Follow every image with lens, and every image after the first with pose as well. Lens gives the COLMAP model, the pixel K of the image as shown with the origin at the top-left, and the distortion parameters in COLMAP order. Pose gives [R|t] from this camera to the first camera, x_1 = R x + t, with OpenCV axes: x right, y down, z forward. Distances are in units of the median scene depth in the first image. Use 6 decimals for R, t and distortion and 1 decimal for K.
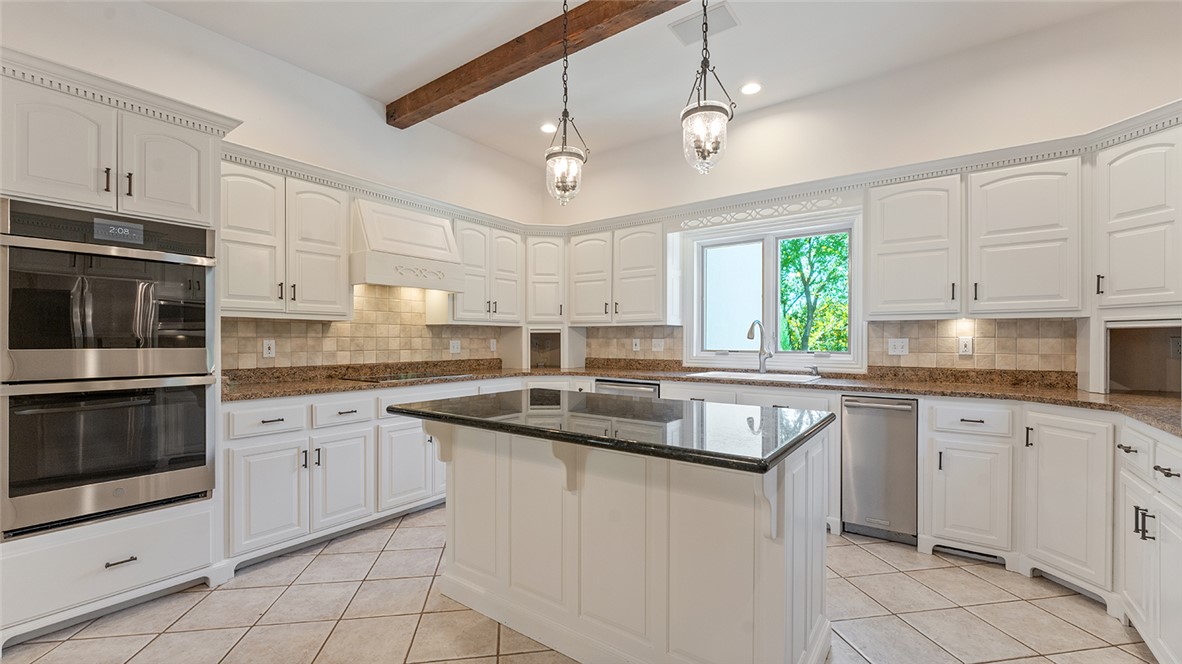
lens RADIAL K [[479.9, 0, 590.5], [0, 479.9, 342.4], [0, 0, 1]] dist [-0.006237, 0.000237]
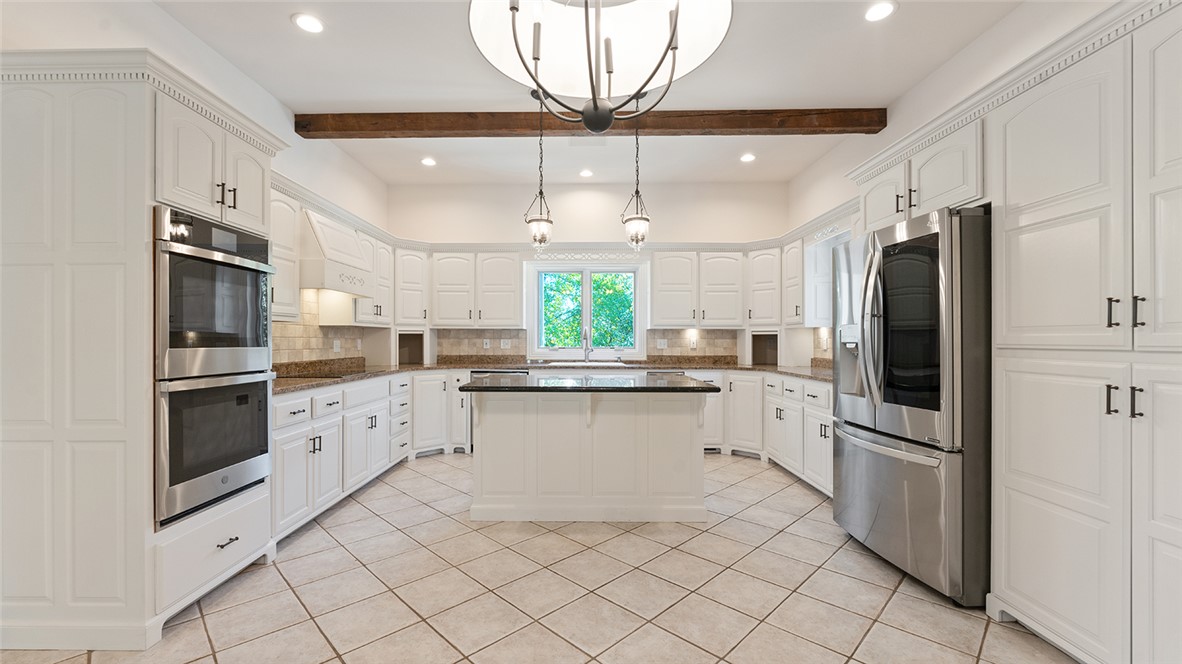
lens RADIAL K [[479.9, 0, 576.0], [0, 479.9, 339.2], [0, 0, 1]] dist [-0.006237, 0.000237]
pose [[0.815650, 0.001322, 0.578544, -0.615462], [0.002537, 0.999980, -0.005861, 0.001420], [-0.578540, 0.006248, 0.815630, -0.229294]]
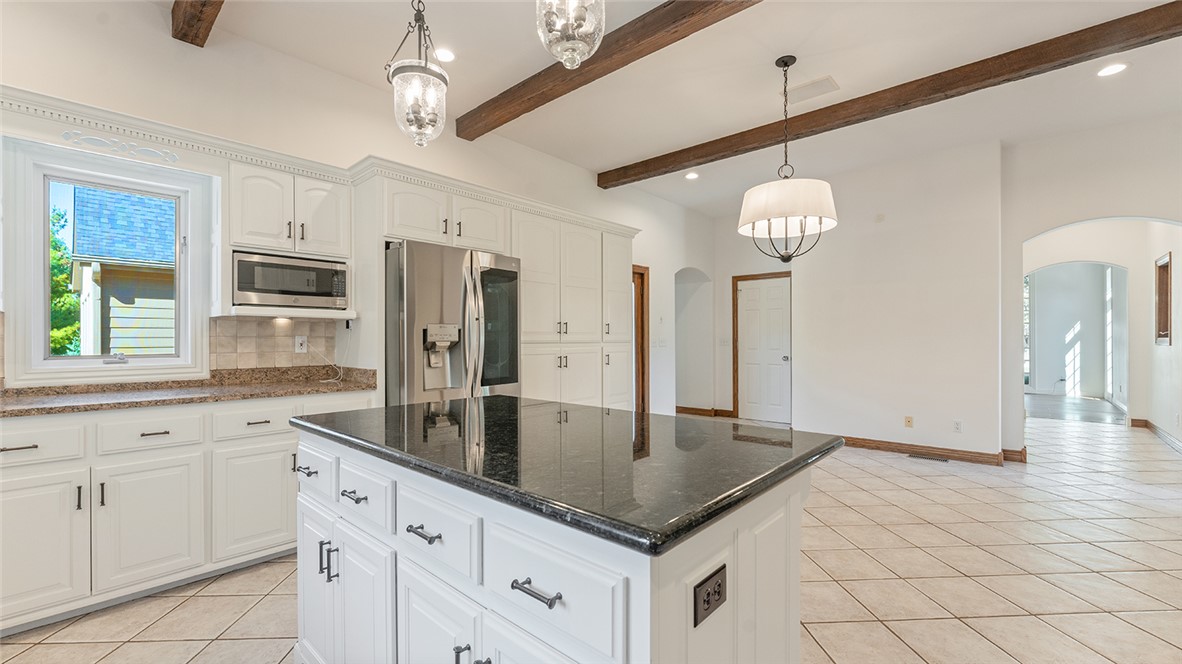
lens RADIAL K [[479.9, 0, 592.3], [0, 479.9, 332.3], [0, 0, 1]] dist [-0.006237, 0.000237]
pose [[-0.995104, 0.001514, 0.098820, -0.096804], [0.000409, 0.999937, -0.011204, -0.002728], [-0.098831, -0.011109, -0.995042, 1.073486]]
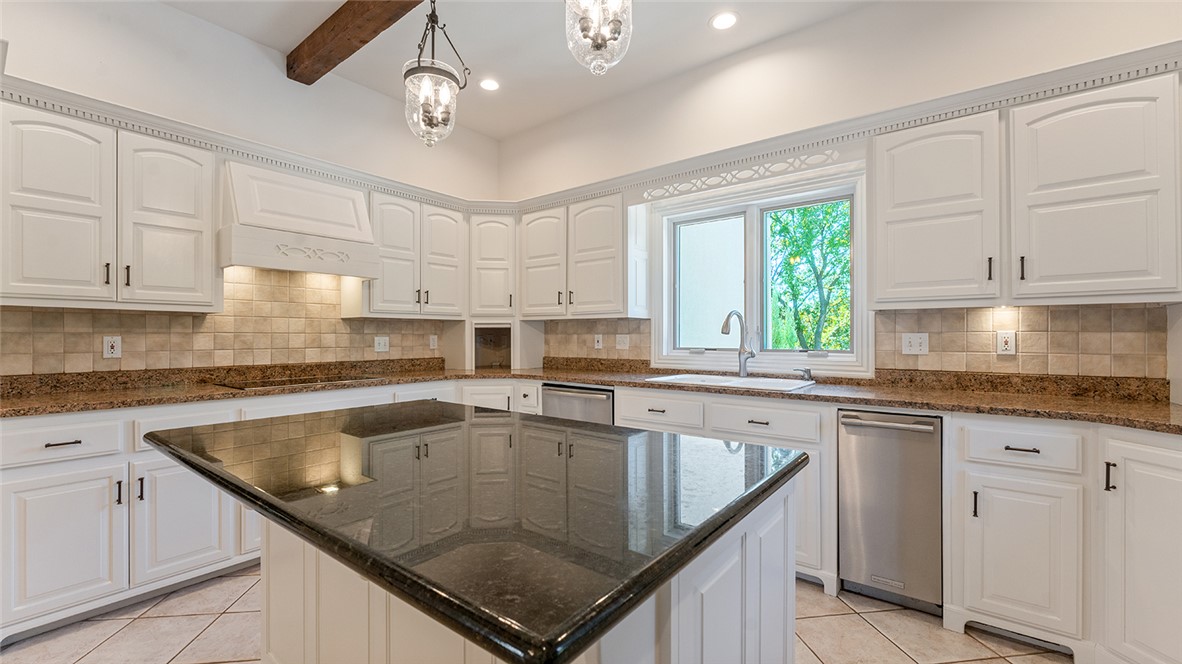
lens RADIAL K [[479.9, 0, 587.8], [0, 479.9, 335.0], [0, 0, 1]] dist [-0.006237, 0.000237]
pose [[0.999478, -0.001814, -0.032255, 0.144665], [0.001562, 0.999968, -0.007836, 0.000051], [0.032268, 0.007782, 0.999449, 0.217832]]
